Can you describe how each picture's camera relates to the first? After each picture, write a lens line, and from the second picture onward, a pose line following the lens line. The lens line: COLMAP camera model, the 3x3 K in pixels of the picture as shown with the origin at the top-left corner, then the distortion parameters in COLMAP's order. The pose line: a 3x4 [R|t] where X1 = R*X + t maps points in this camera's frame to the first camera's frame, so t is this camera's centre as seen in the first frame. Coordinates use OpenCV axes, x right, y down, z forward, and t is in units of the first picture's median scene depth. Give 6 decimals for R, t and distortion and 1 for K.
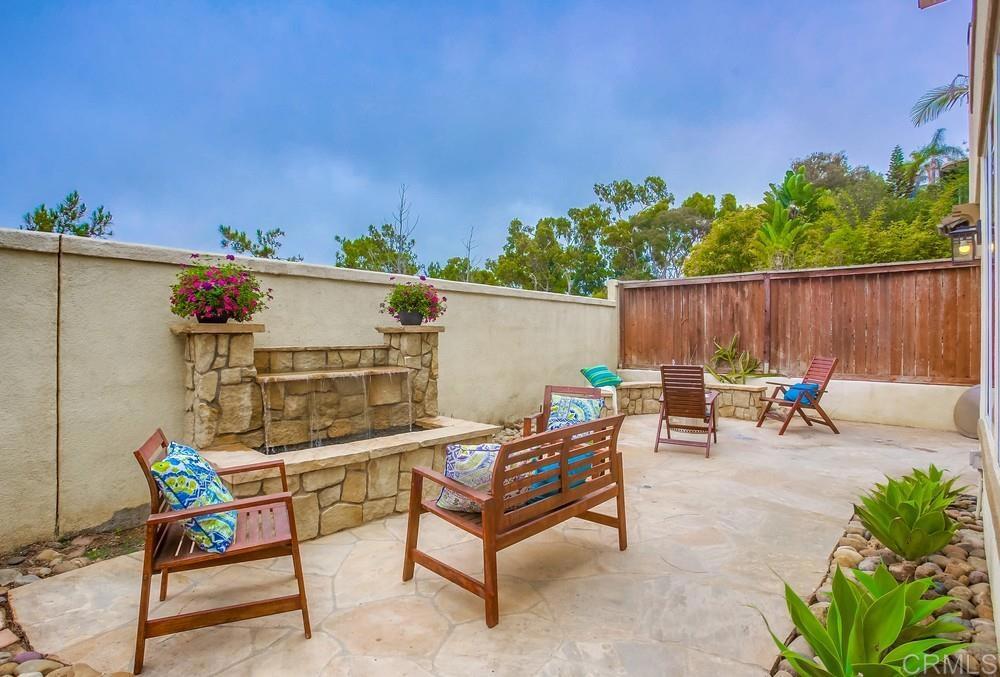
lens RADIAL K [[515.6, 0, 480.2], [0, 515.6, 338.9], [0, 0, 1]] dist [-0.057573, 0.015183]
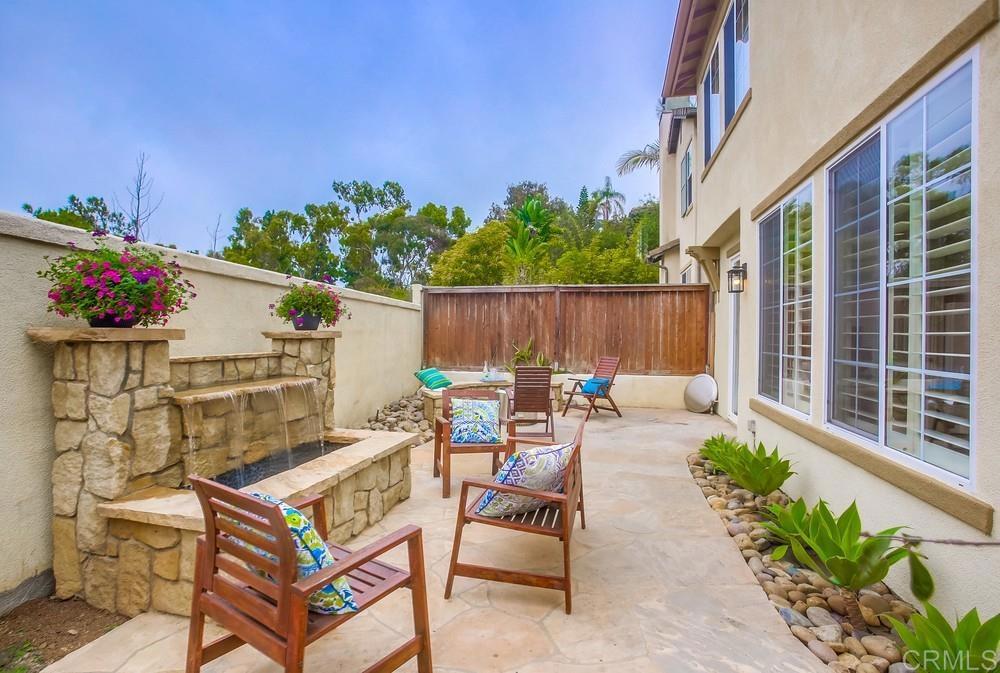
lens RADIAL K [[515.6, 0, 491.4], [0, 515.6, 351.4], [0, 0, 1]] dist [-0.057573, 0.015183]
pose [[0.857652, -0.011825, 0.514095, -0.219417], [-0.000093, 0.999732, 0.023150, -0.006749], [-0.514231, -0.019902, 0.857421, 0.051487]]
